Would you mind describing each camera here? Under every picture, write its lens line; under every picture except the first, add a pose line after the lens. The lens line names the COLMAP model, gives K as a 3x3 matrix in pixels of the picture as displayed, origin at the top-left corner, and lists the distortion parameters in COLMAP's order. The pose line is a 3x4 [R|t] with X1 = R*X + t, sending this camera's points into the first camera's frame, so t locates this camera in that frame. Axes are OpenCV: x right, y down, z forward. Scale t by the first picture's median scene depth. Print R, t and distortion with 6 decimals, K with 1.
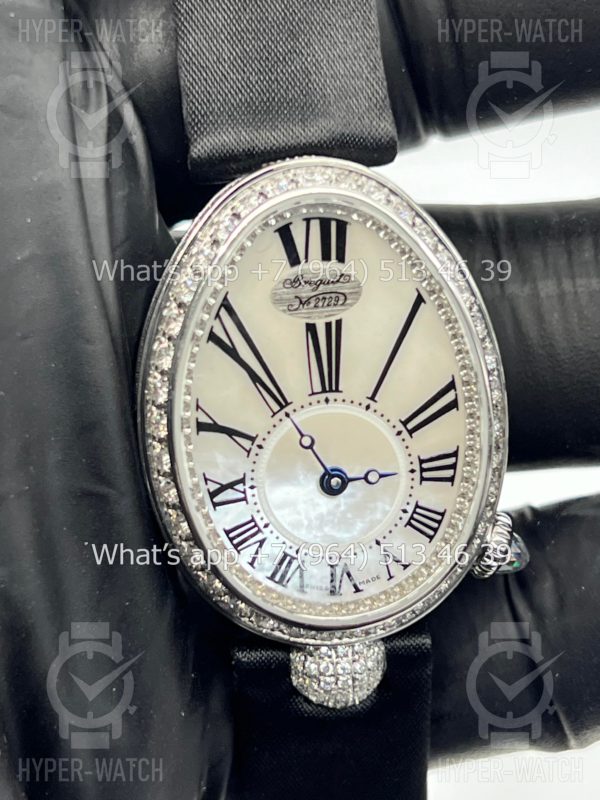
lens RADIAL K [[1931.4, 0, 300.0], [0, 1931.4, 400.0], [0, 0, 1]] dist [0.245313, -0.076346]
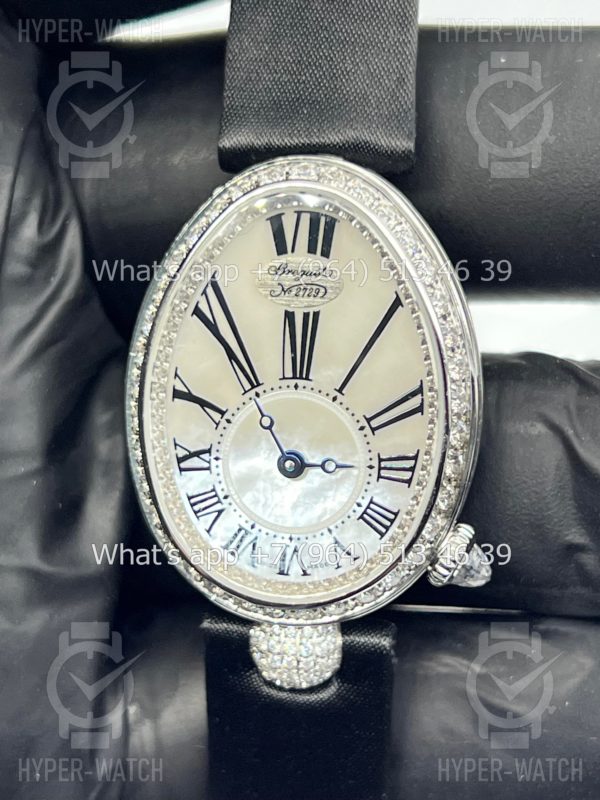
lens RADIAL K [[1931.4, 0, 300.0], [0, 1931.4, 400.0], [0, 0, 1]] dist [0.245313, -0.076346]
pose [[0.953700, 0.138766, -0.266834, 0.294296], [-0.149999, 0.988440, -0.022082, 0.030035], [0.260685, 0.061084, 0.963489, -0.004221]]
